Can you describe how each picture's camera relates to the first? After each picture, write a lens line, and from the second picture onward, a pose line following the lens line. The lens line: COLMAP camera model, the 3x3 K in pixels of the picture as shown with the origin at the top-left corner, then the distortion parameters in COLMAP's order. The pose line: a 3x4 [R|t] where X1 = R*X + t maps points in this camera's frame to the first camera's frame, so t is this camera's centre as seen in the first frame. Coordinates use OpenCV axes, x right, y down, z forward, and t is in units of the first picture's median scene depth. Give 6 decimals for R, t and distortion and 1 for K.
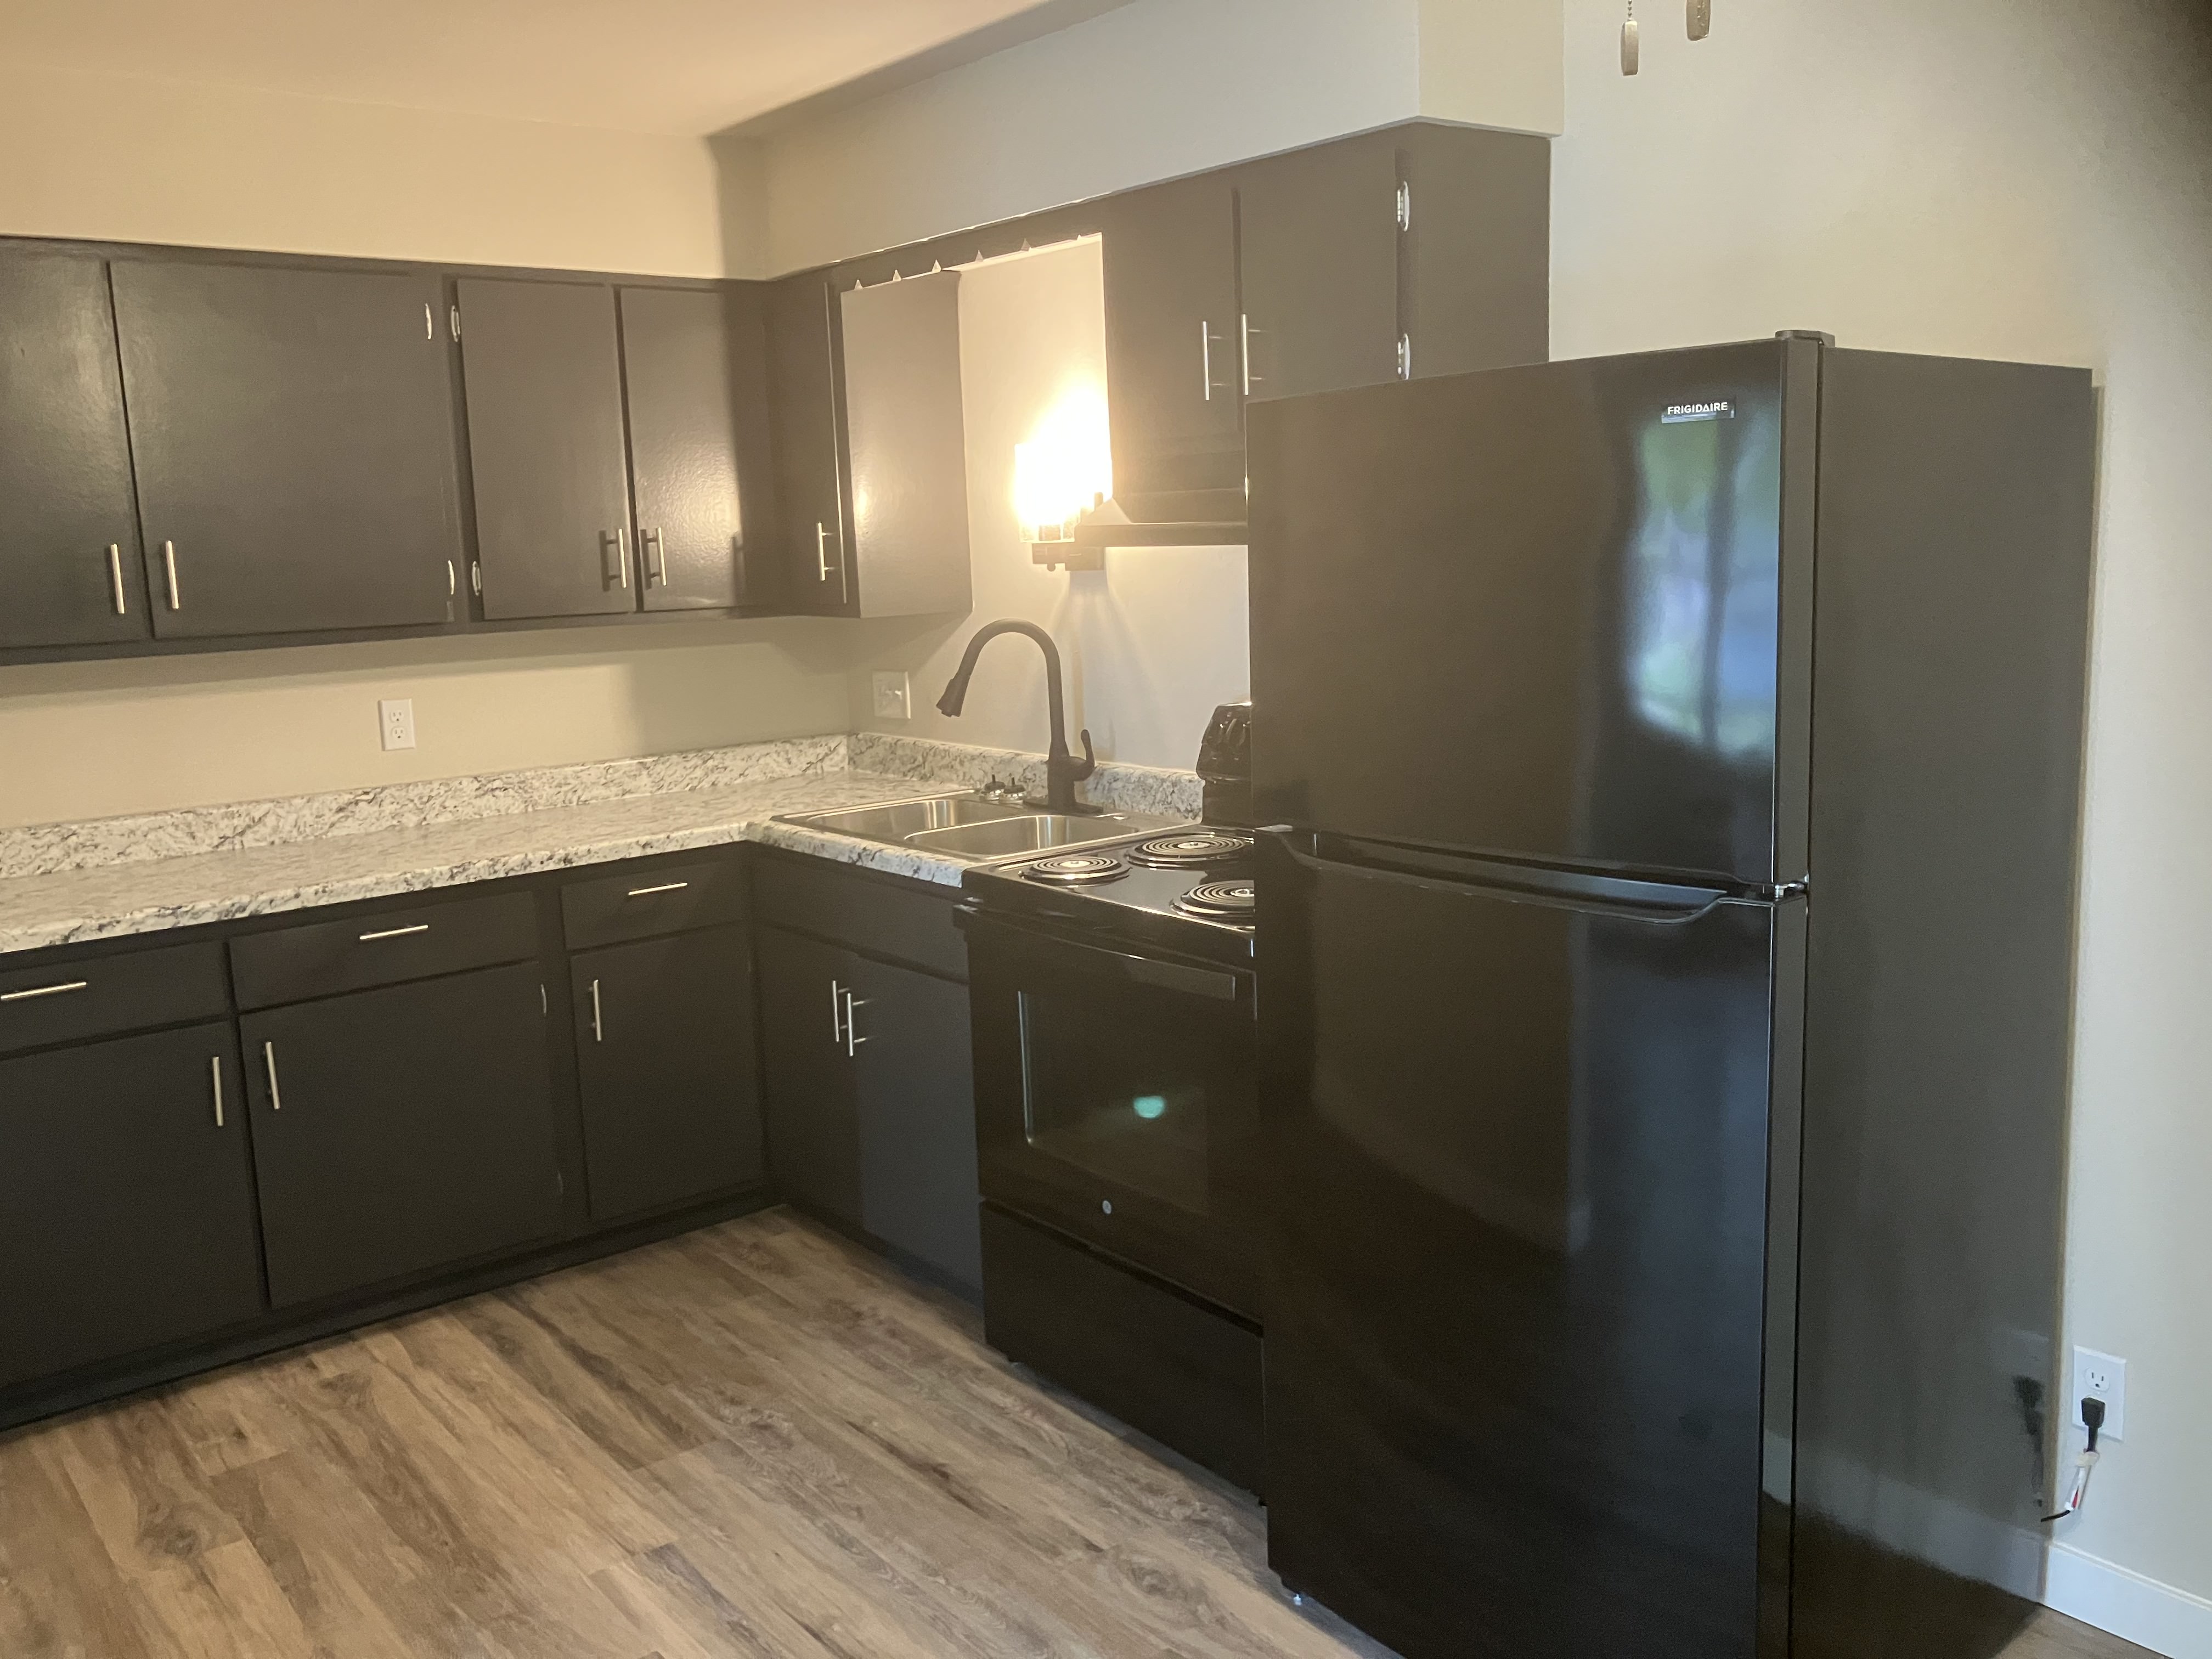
lens RADIAL K [[1816.3, 0, 1106.0], [0, 1816.3, 829.5], [0, 0, 1]] dist [-0.001653, 0.001590]
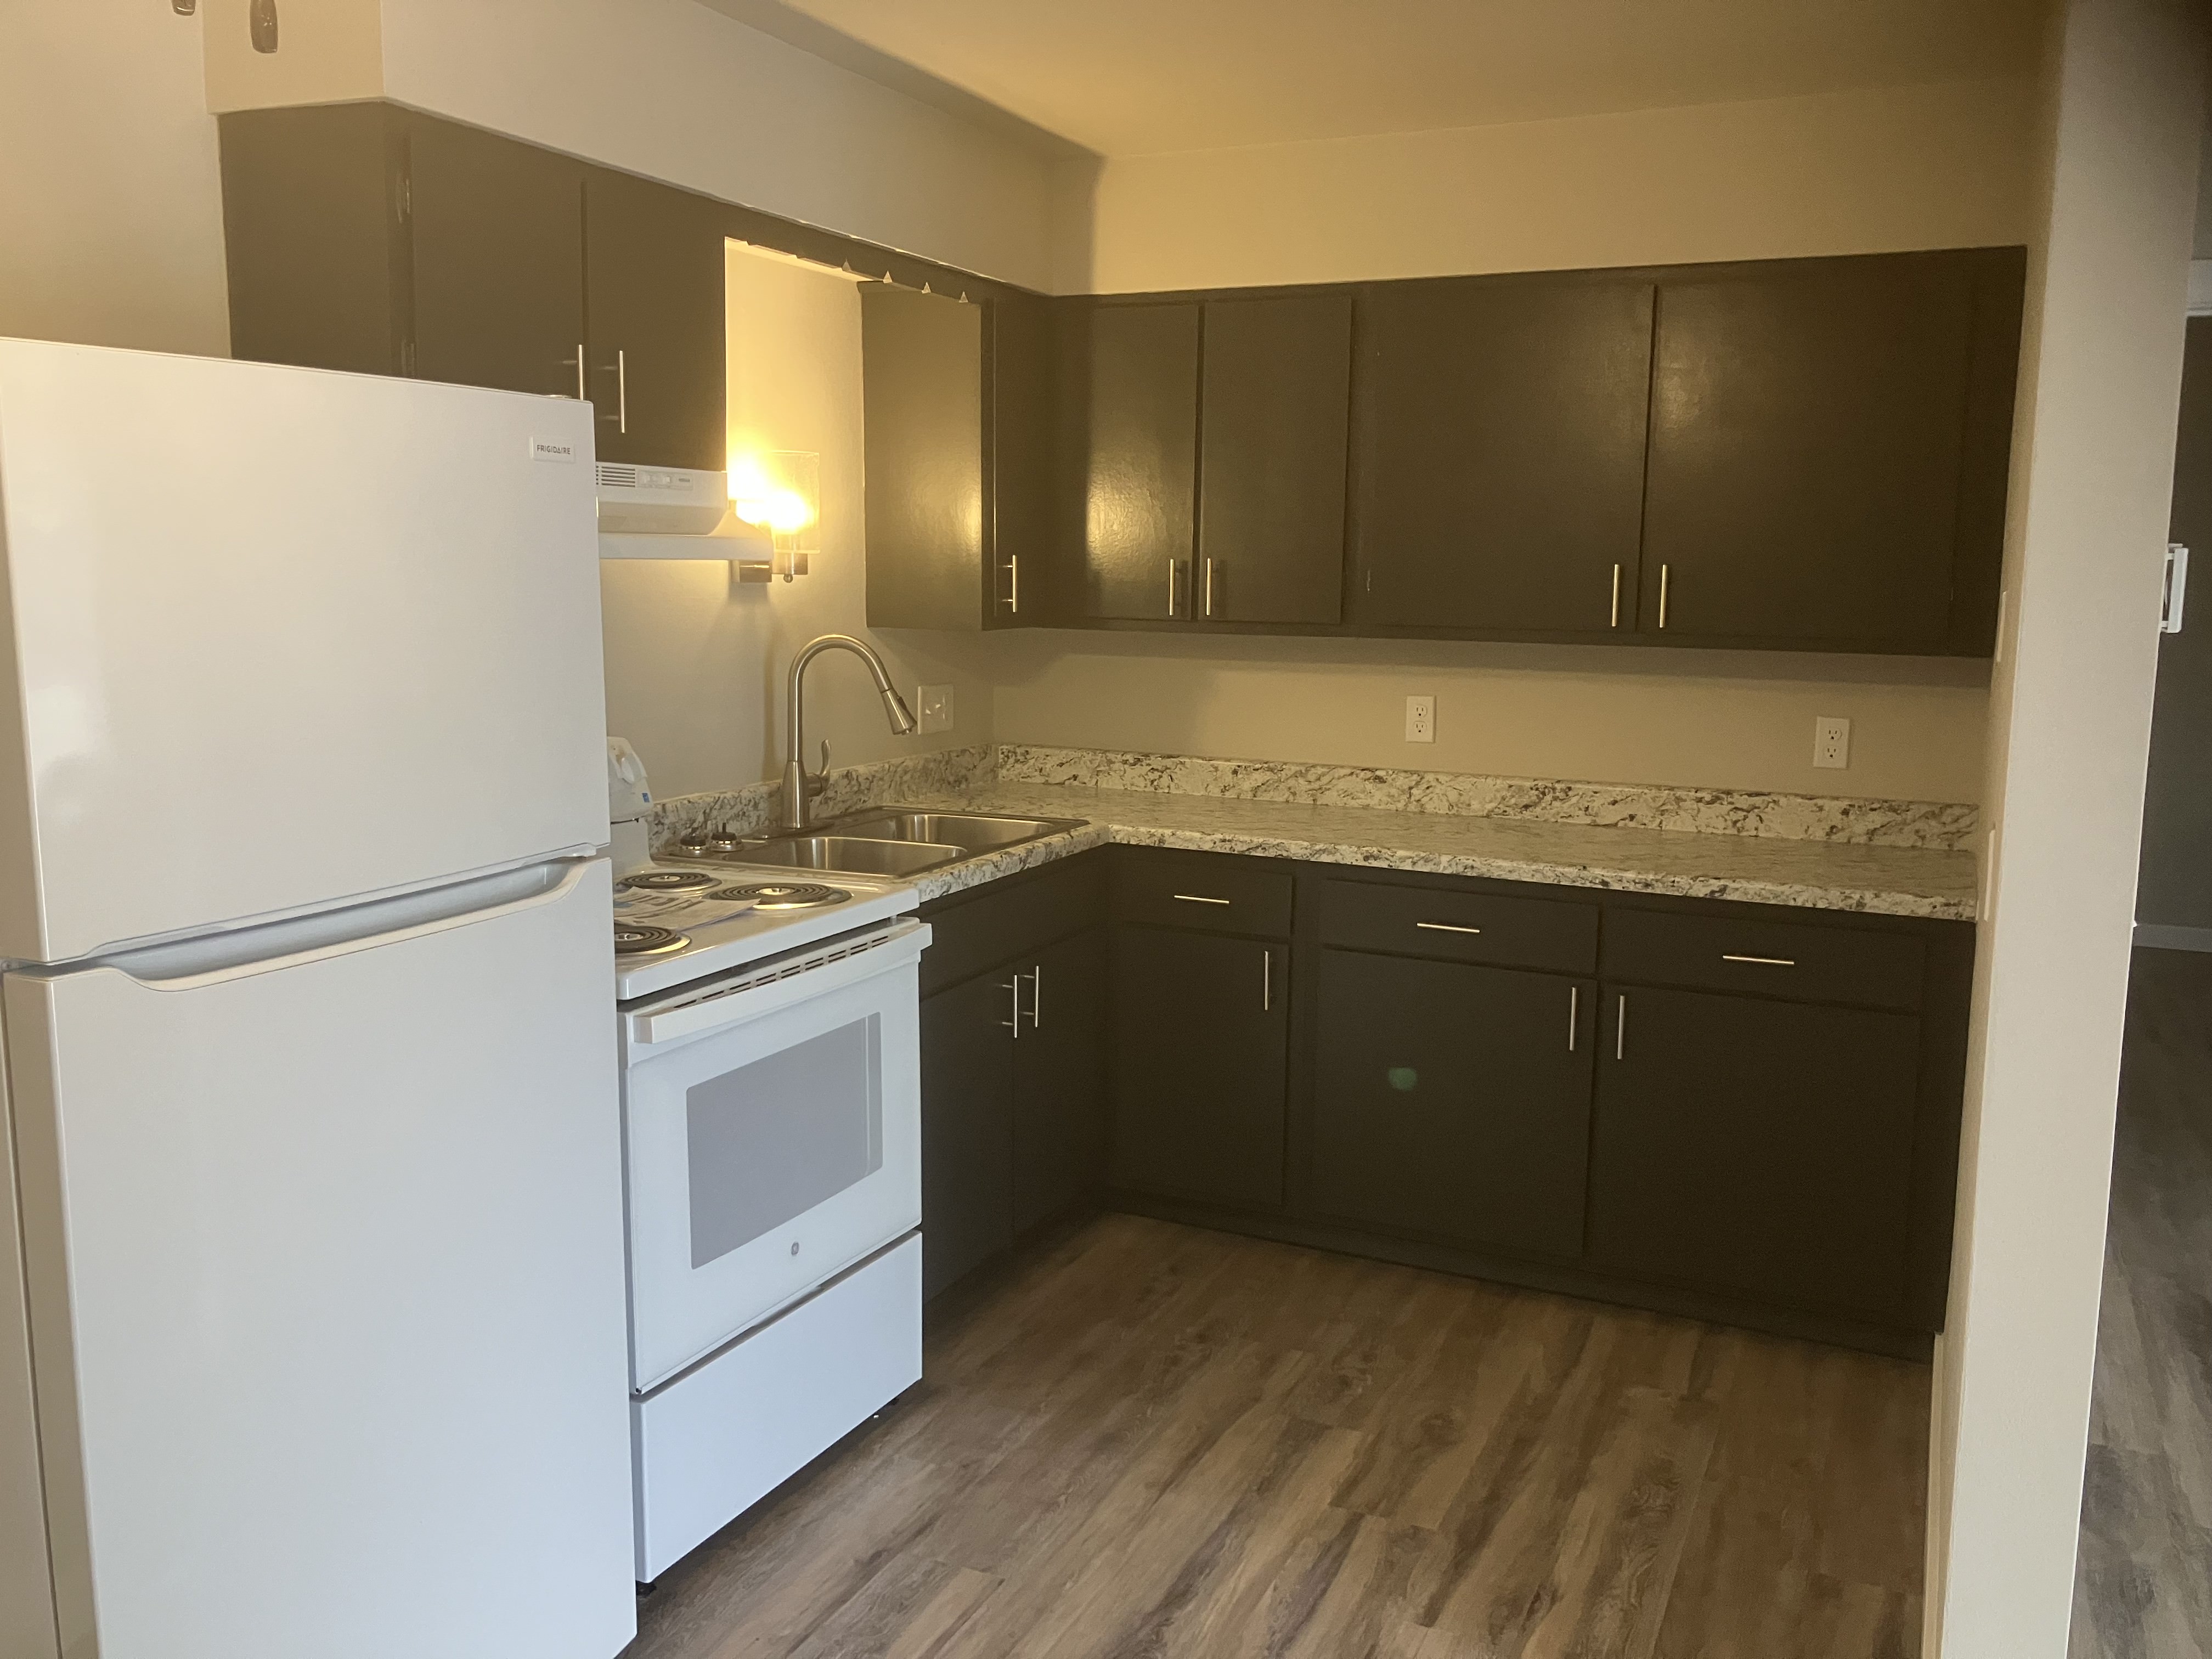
lens RADIAL K [[1816.3, 0, 1106.0], [0, 1816.3, 829.5], [0, 0, 1]] dist [-0.001653, 0.001590]
pose [[-0.431872, -0.102747, 0.896064, -0.958179], [0.150848, 0.971268, 0.184074, -0.164360], [-0.889231, 0.214665, -0.403964, 1.217615]]
